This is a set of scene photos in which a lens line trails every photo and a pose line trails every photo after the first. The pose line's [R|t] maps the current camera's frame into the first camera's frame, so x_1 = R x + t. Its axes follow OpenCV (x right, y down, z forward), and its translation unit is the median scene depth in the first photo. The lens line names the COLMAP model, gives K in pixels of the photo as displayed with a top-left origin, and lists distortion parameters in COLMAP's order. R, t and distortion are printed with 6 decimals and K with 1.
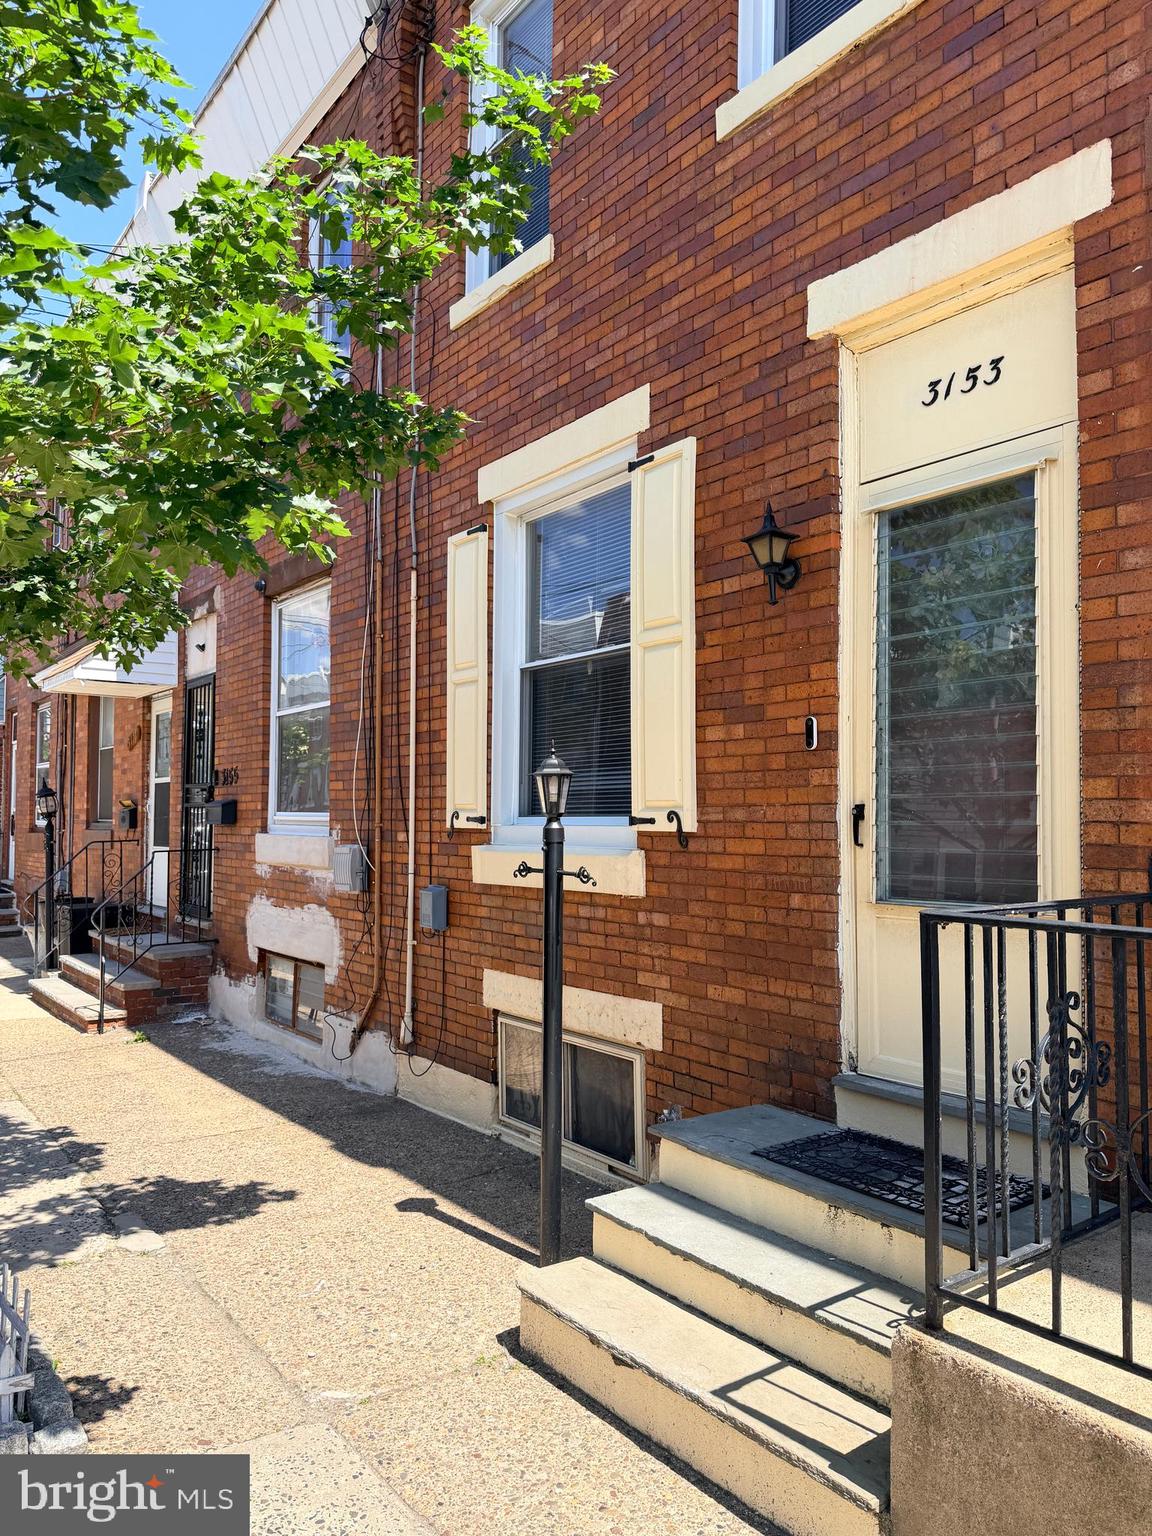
lens RADIAL K [[1071.0, 0, 577.3], [0, 1071.0, 764.0], [0, 0, 1]] dist [0.086311, -0.096676]
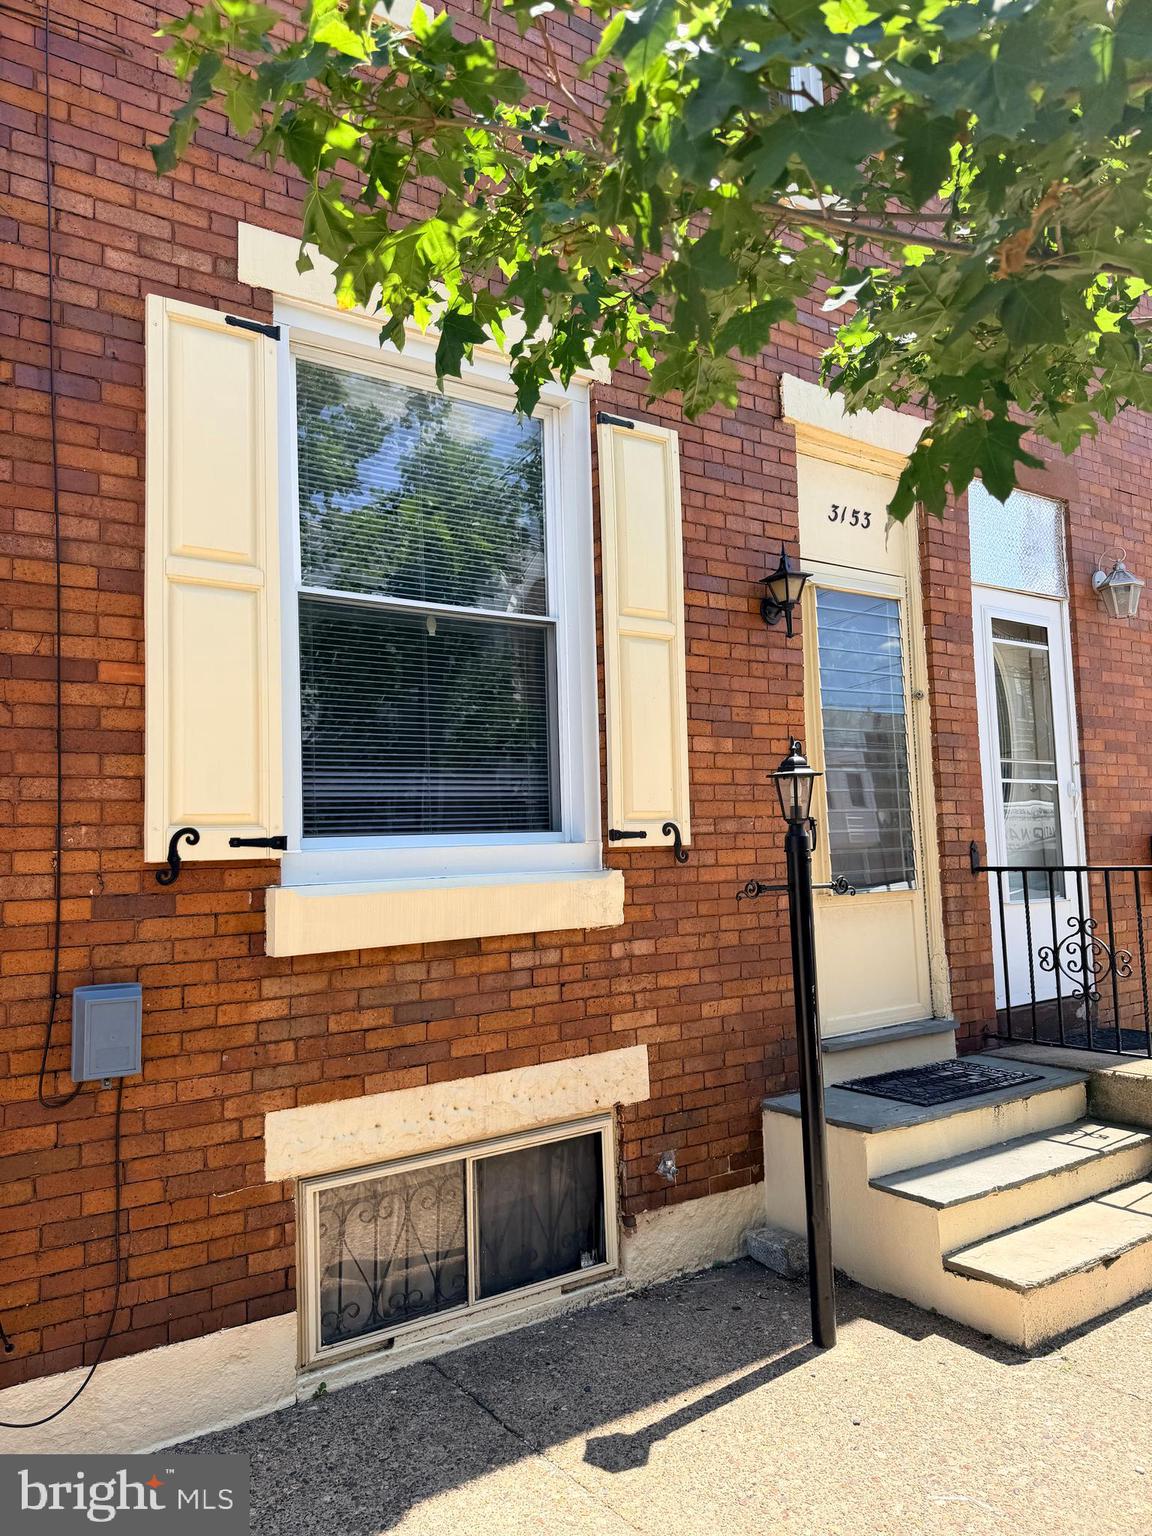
lens RADIAL K [[1079.6, 0, 576.0], [0, 1079.6, 768.0], [0, 0, 1]] dist [0.112210, -0.165782]
pose [[0.030598, 0.070994, 0.997007, -0.874376], [-0.020316, 0.997312, -0.070393, 0.066409], [-0.999325, -0.018101, 0.031958, 1.099091]]
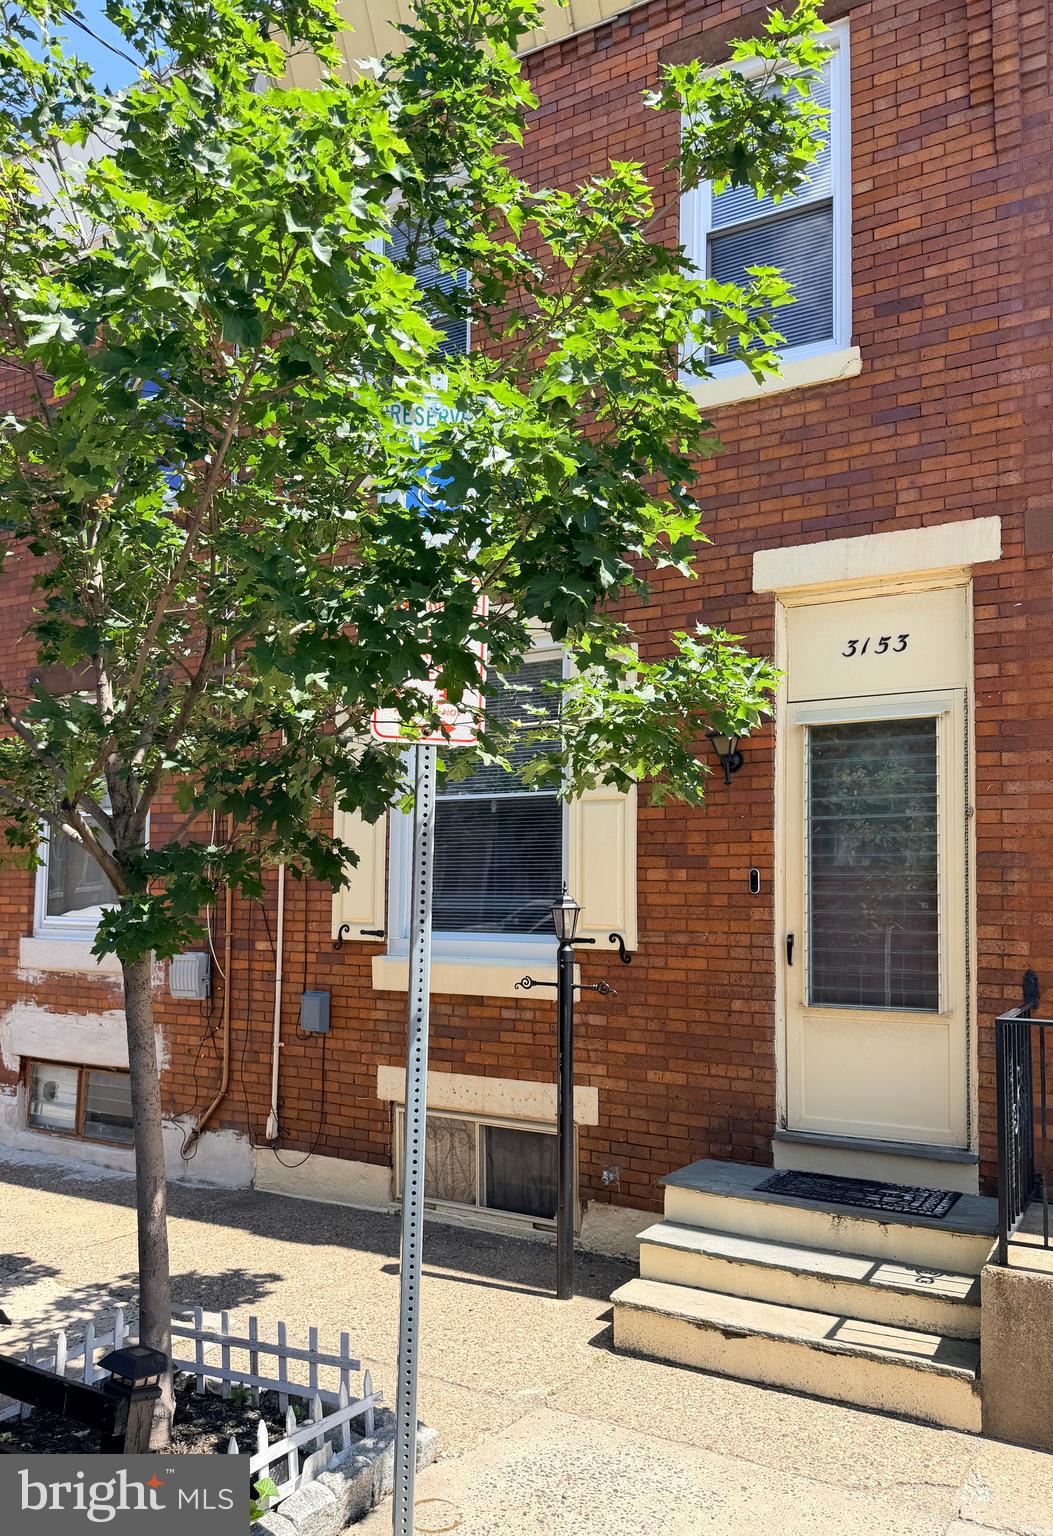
lens RADIAL K [[1137.6, 0, 440.2], [0, 1137.6, 831.5], [0, 0, 1]] dist [0.127605, -0.228854]
pose [[0.934262, 0.031844, 0.355163, -0.613475], [-0.029483, 0.999493, -0.012059, -0.056993], [-0.355366, 0.000795, 0.934727, -0.195545]]
